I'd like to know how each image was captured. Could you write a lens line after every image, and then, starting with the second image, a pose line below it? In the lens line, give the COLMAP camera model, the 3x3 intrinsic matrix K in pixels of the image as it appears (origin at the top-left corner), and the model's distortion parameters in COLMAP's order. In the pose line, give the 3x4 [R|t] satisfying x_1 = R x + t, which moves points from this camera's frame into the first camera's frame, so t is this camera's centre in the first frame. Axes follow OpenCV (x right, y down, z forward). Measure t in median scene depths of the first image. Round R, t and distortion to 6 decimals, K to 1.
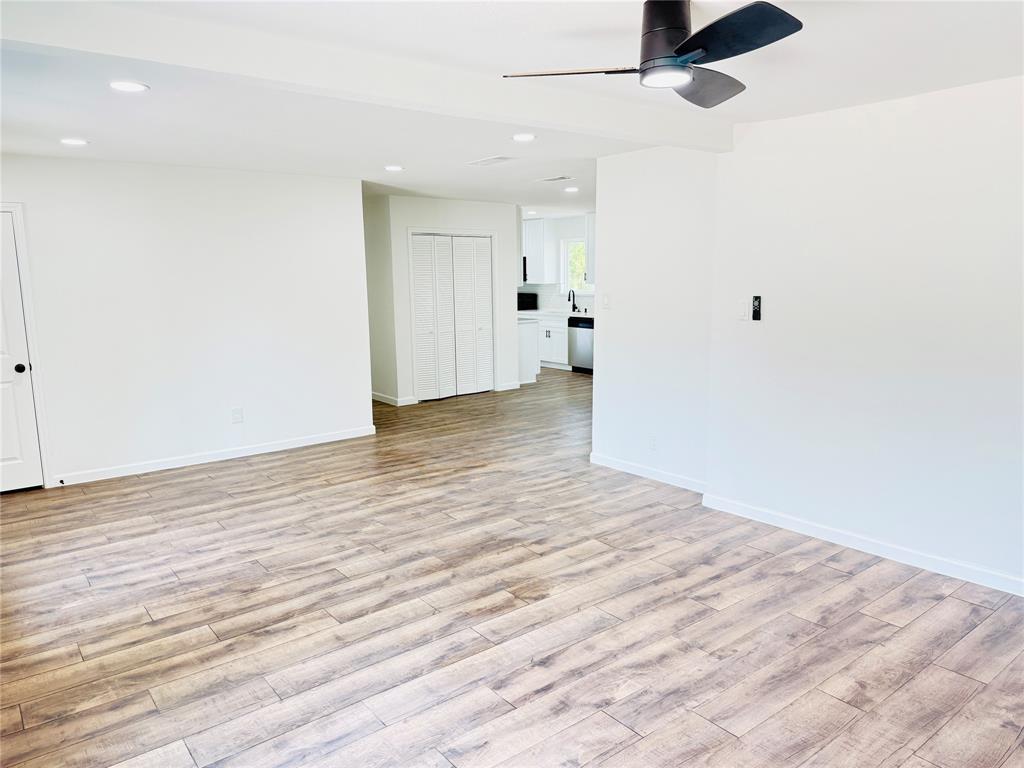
lens RADIAL K [[714.4, 0, 513.6], [0, 714.4, 374.2], [0, 0, 1]] dist [0.081417, -0.104948]
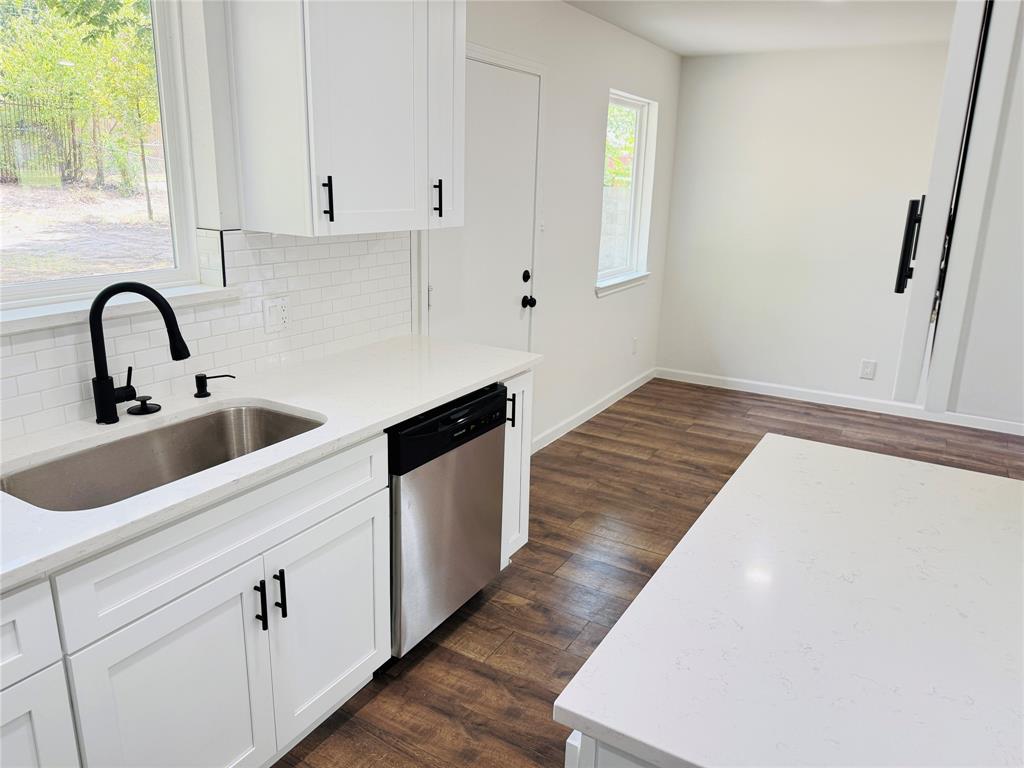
lens RADIAL K [[714.4, 0, 504.8], [0, 714.4, 374.6], [0, 0, 1]] dist [0.081417, -0.104948]
pose [[-0.355002, -0.250949, 0.900554, -0.272127], [0.114475, 0.944380, 0.308289, -0.407513], [-0.927830, 0.212534, -0.306529, 2.823061]]
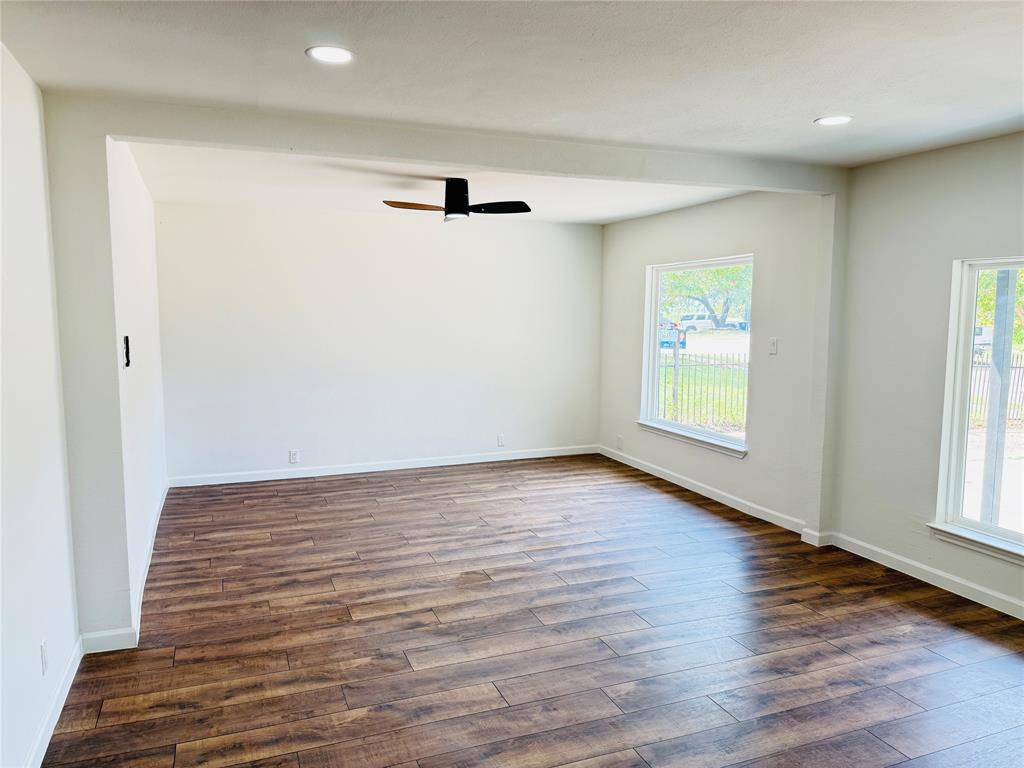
lens RADIAL K [[714.4, 0, 507.9], [0, 714.4, 375.9], [0, 0, 1]] dist [0.081417, -0.104948]
pose [[-0.957792, -0.018000, 0.286898, -0.316446], [0.049811, 0.972548, 0.227307, -0.244916], [-0.283114, 0.232004, -0.930602, 1.764189]]
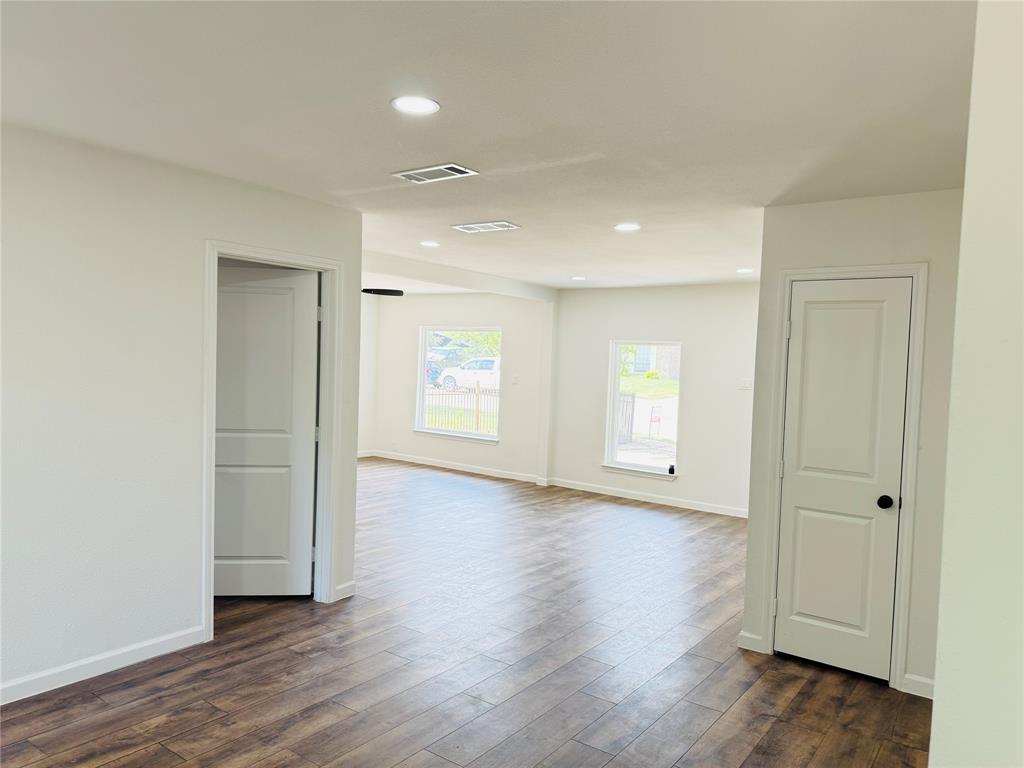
lens RADIAL K [[714.4, 0, 507.7], [0, 714.4, 385.7], [0, 0, 1]] dist [0.081417, -0.104948]
pose [[-0.962183, -0.014138, -0.272037, 0.242531], [-0.065569, 0.981310, 0.180916, -0.368112], [0.264395, 0.191912, -0.945127, 2.556175]]
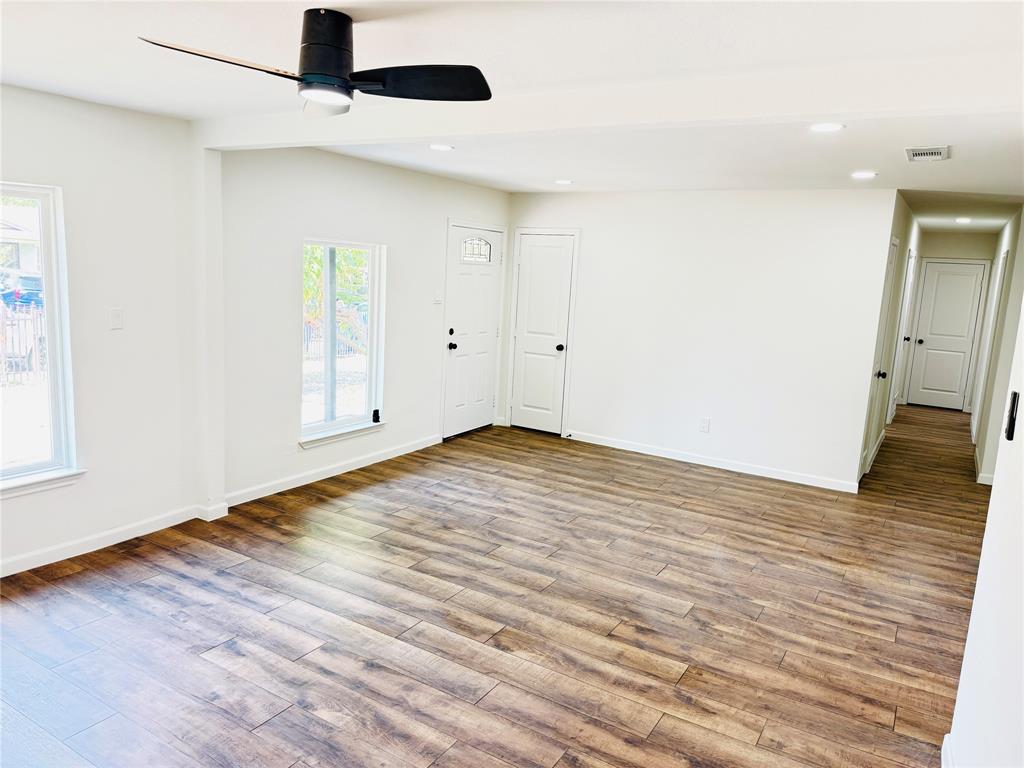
lens RADIAL K [[714.4, 0, 512.7], [0, 714.4, 375.0], [0, 0, 1]] dist [0.081417, -0.104948]
pose [[0.349865, 0.174534, -0.920398, 0.724783], [-0.193307, 0.974797, 0.111368, -0.117740], [0.916639, 0.138956, 0.374786, 0.537747]]
